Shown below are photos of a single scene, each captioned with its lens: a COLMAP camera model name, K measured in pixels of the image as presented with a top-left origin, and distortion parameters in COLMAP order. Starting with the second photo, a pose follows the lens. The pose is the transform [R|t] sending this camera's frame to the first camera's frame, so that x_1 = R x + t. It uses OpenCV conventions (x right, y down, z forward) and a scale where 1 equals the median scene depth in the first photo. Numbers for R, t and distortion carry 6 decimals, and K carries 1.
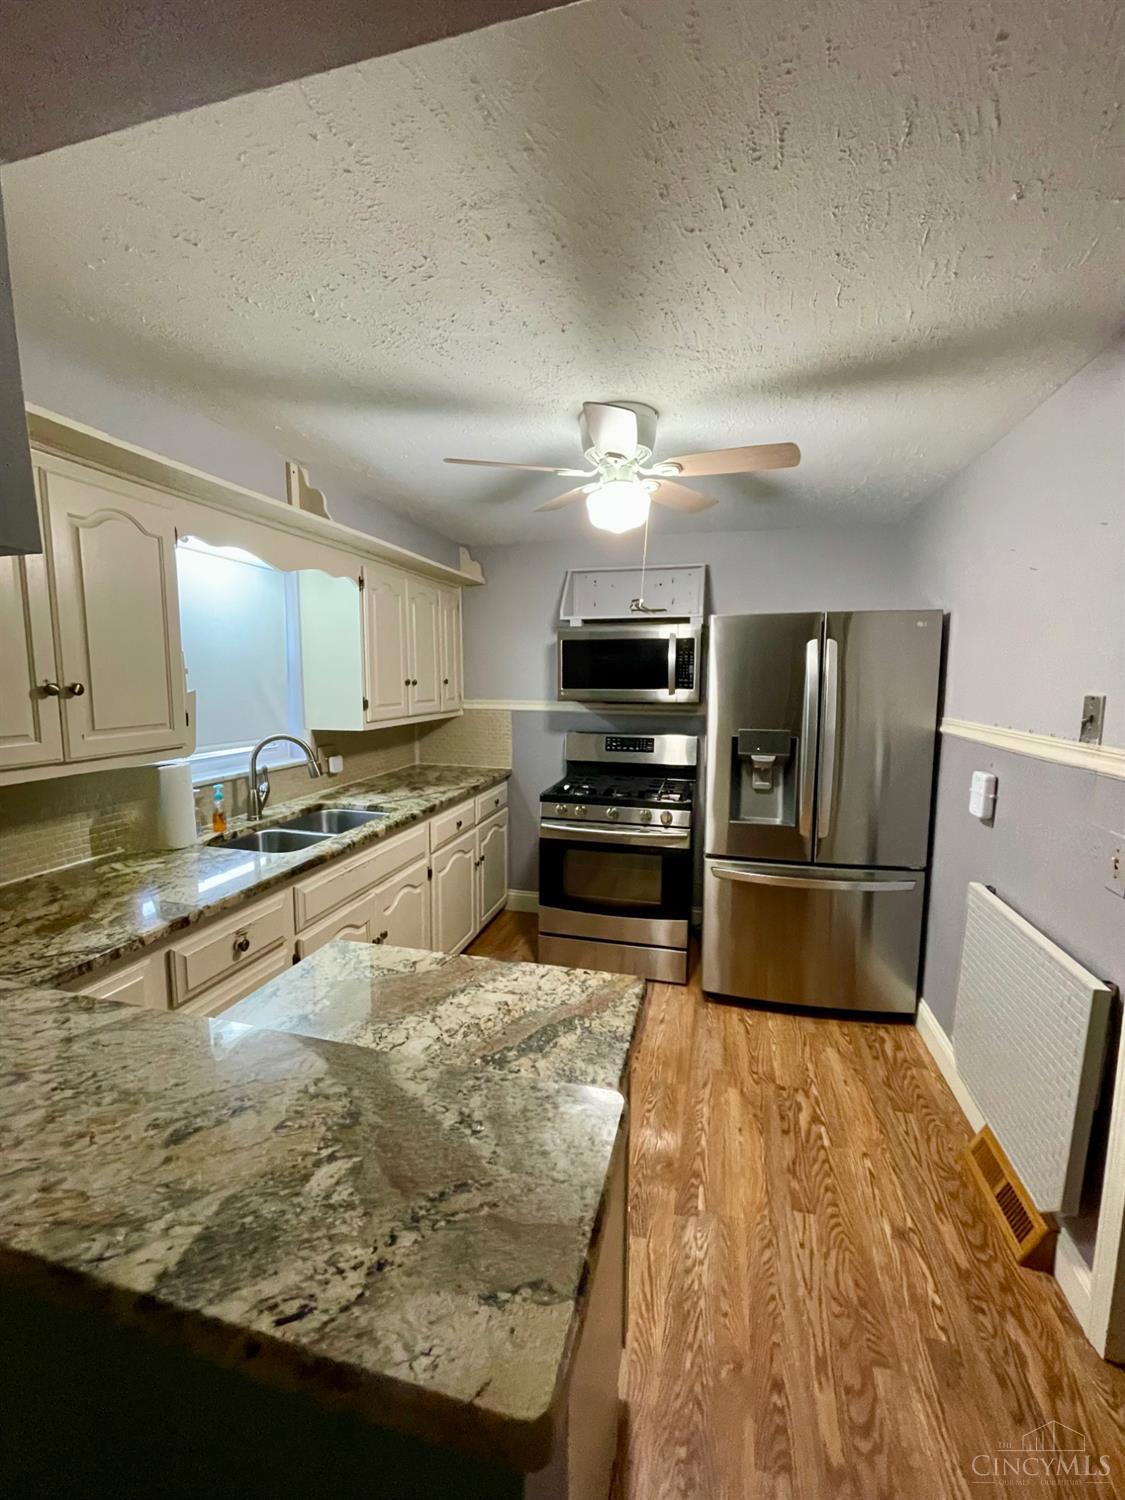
lens RADIAL K [[600.4, 0, 570.6], [0, 600.4, 748.6], [0, 0, 1]] dist [-0.012387, -0.000264]
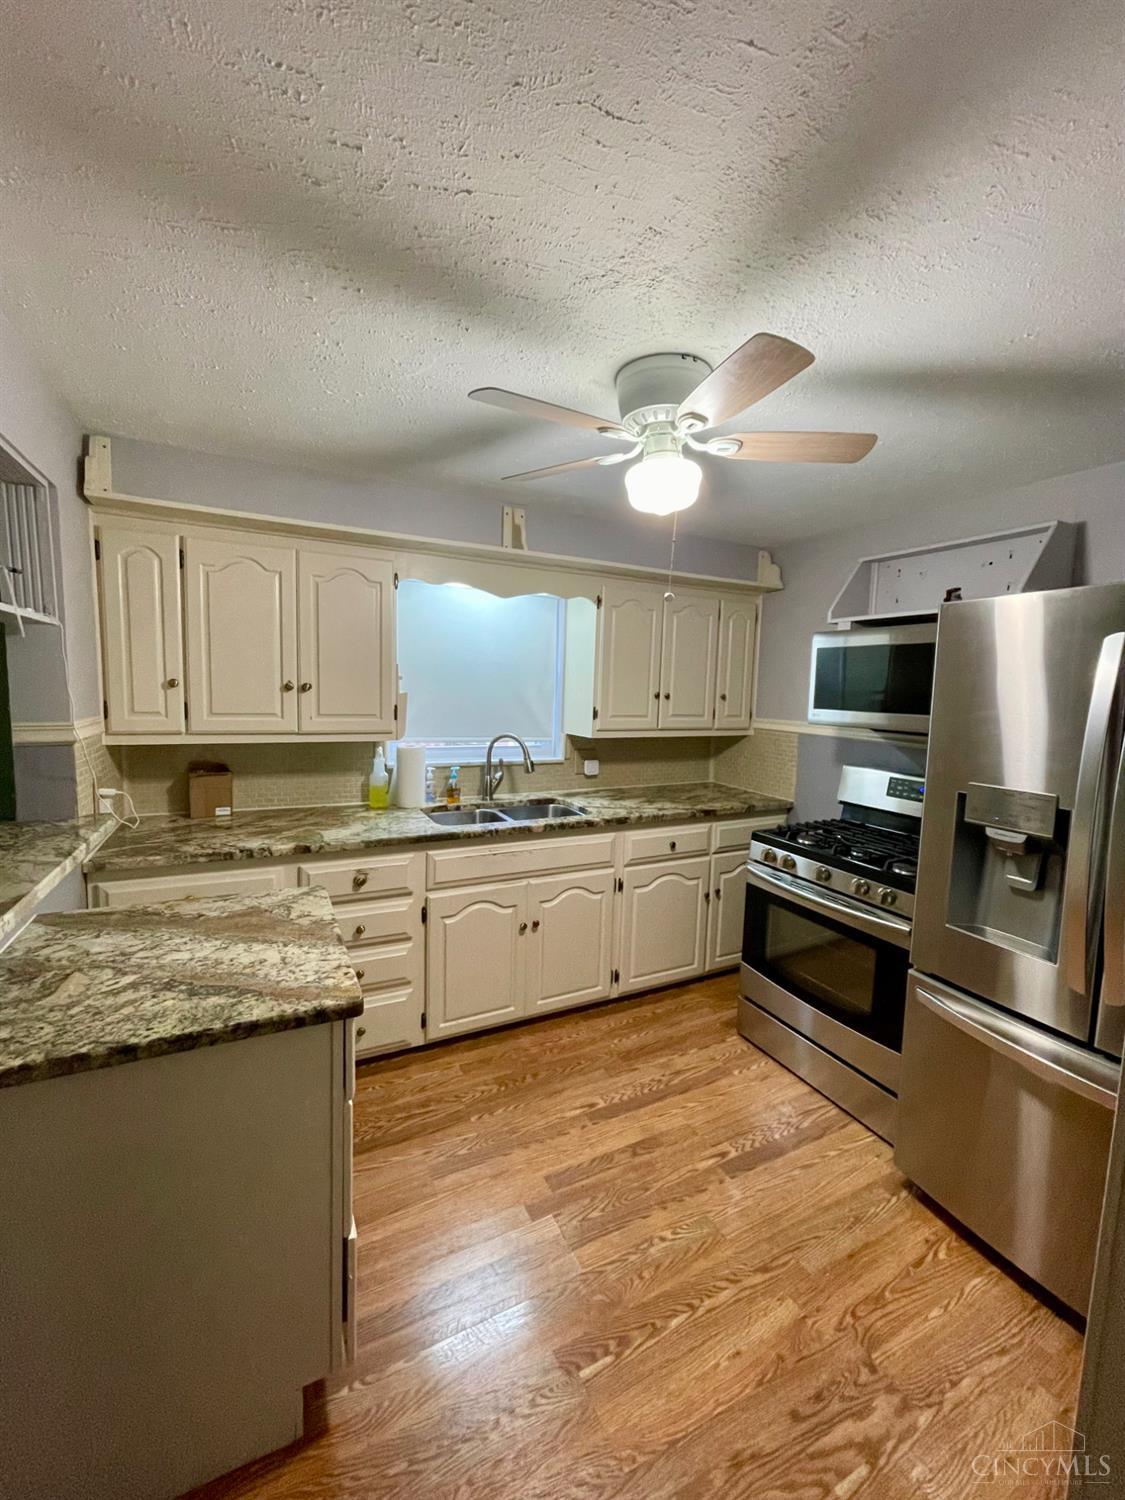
lens RADIAL K [[600.4, 0, 567.2], [0, 600.4, 747.9], [0, 0, 1]] dist [-0.012387, -0.000264]
pose [[0.654598, 0.091371, -0.750435, 0.509935], [-0.115788, 0.993074, 0.019913, -0.033756], [0.747057, 0.073856, 0.660644, 0.301798]]
